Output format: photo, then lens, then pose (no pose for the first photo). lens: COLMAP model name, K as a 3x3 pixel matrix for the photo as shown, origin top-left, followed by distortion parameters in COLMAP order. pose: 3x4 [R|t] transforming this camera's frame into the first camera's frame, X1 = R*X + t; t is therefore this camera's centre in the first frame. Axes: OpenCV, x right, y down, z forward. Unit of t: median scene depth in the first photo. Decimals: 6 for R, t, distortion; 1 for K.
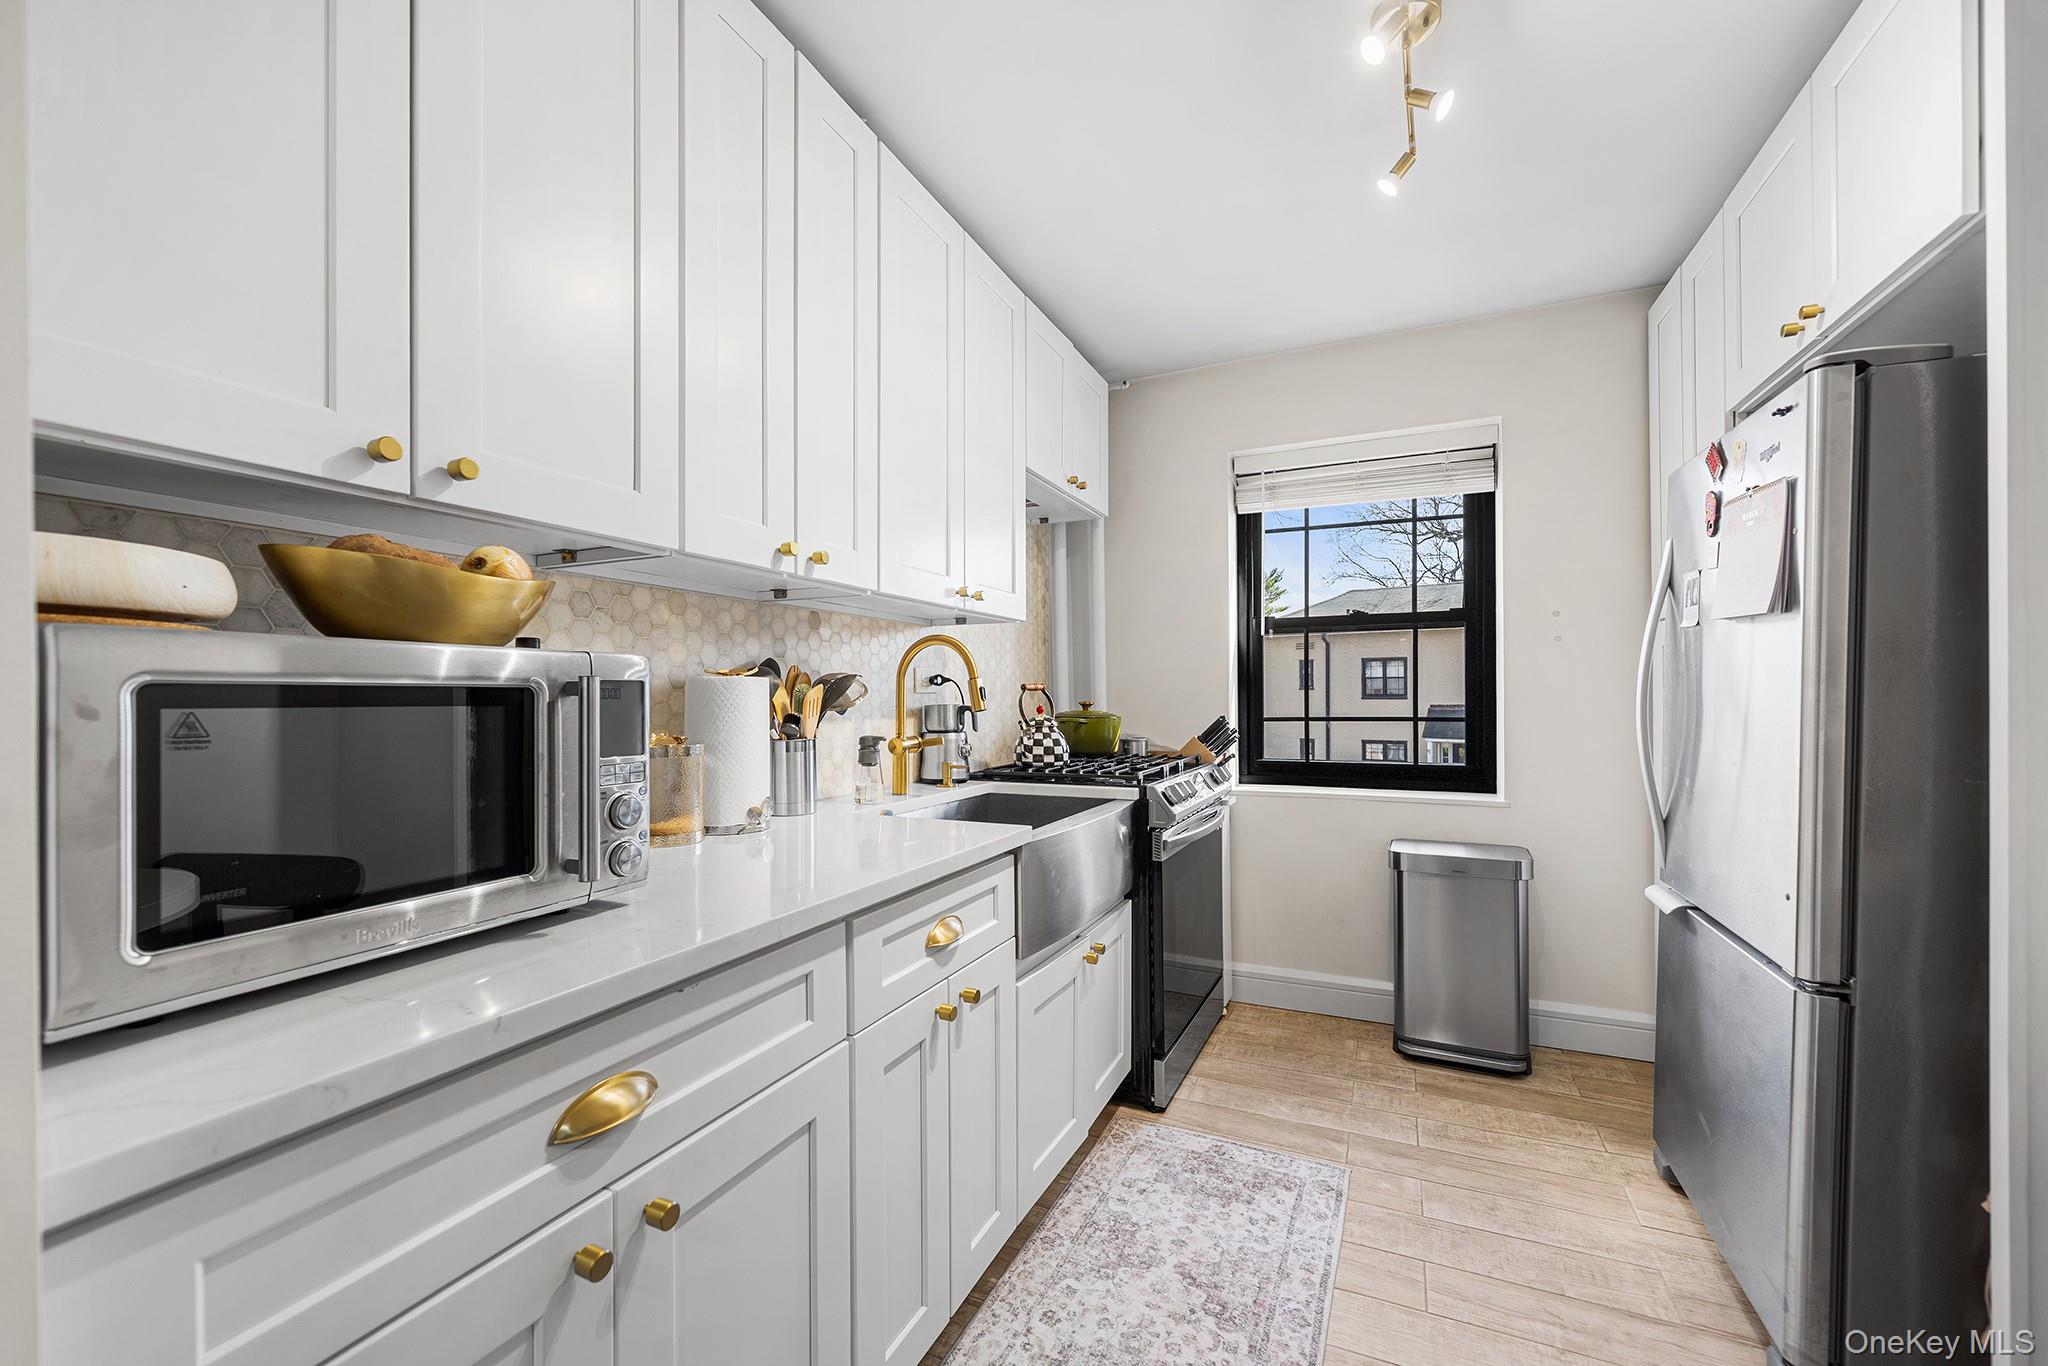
lens RADIAL K [[814.0, 0, 1021.1], [0, 814.0, 697.4], [0, 0, 1]] dist [0.000949, 0.000034]
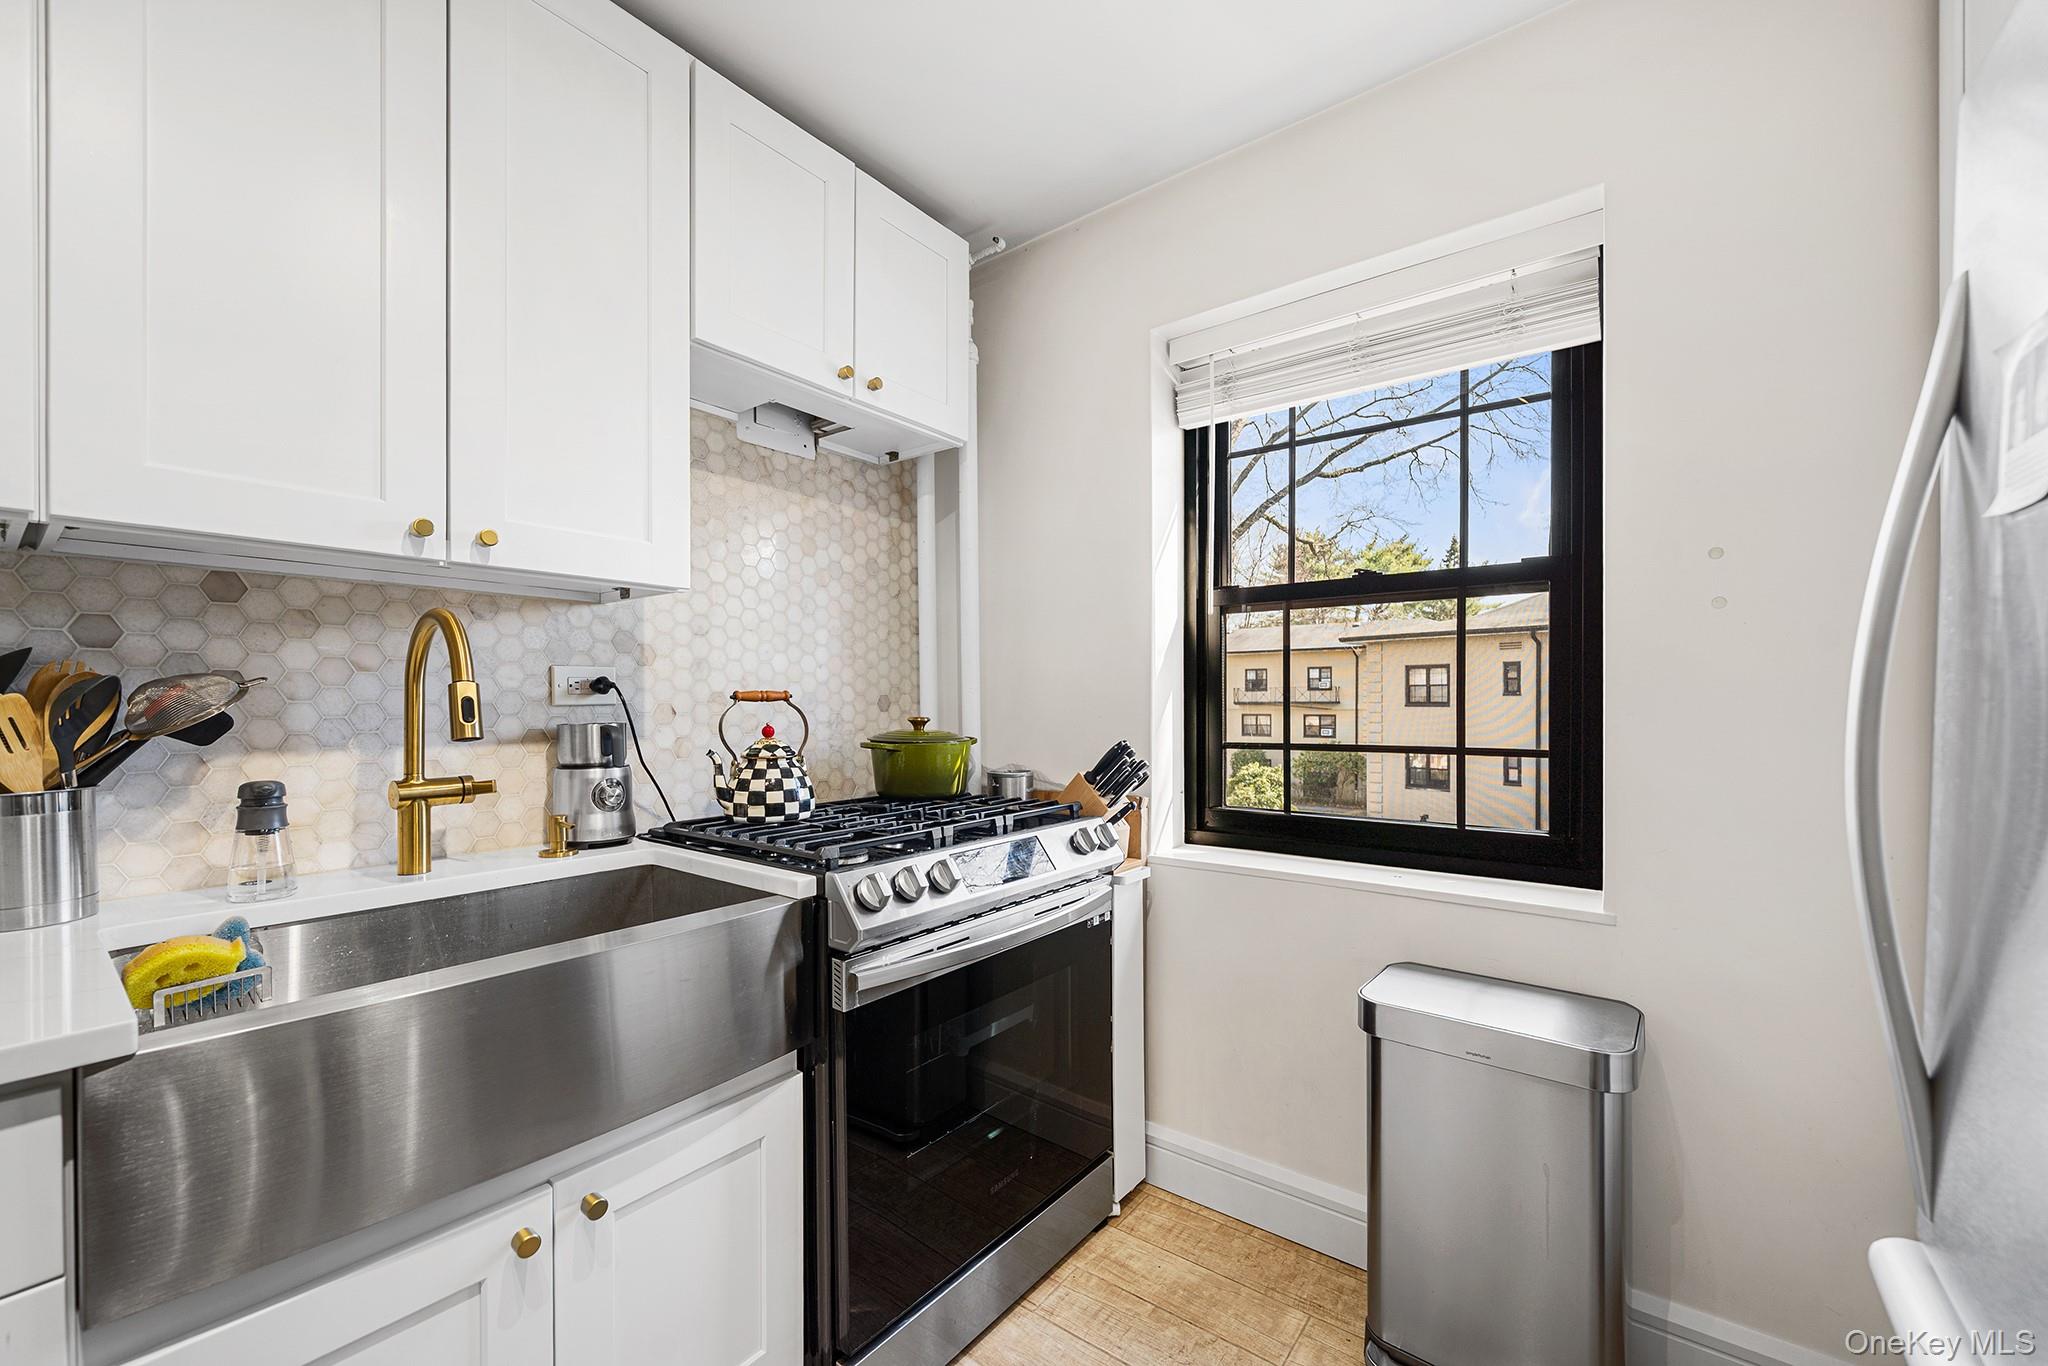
lens RADIAL K [[817.3, 0, 1020.2], [0, 817.3, 710.3], [0, 0, 1]] dist [-0.001759, -0.000158]
pose [[0.975535, 0.006504, -0.219750, 0.346540], [-0.004125, 0.999928, 0.011283, -0.009308], [0.219808, -0.010101, 0.975491, 0.409999]]
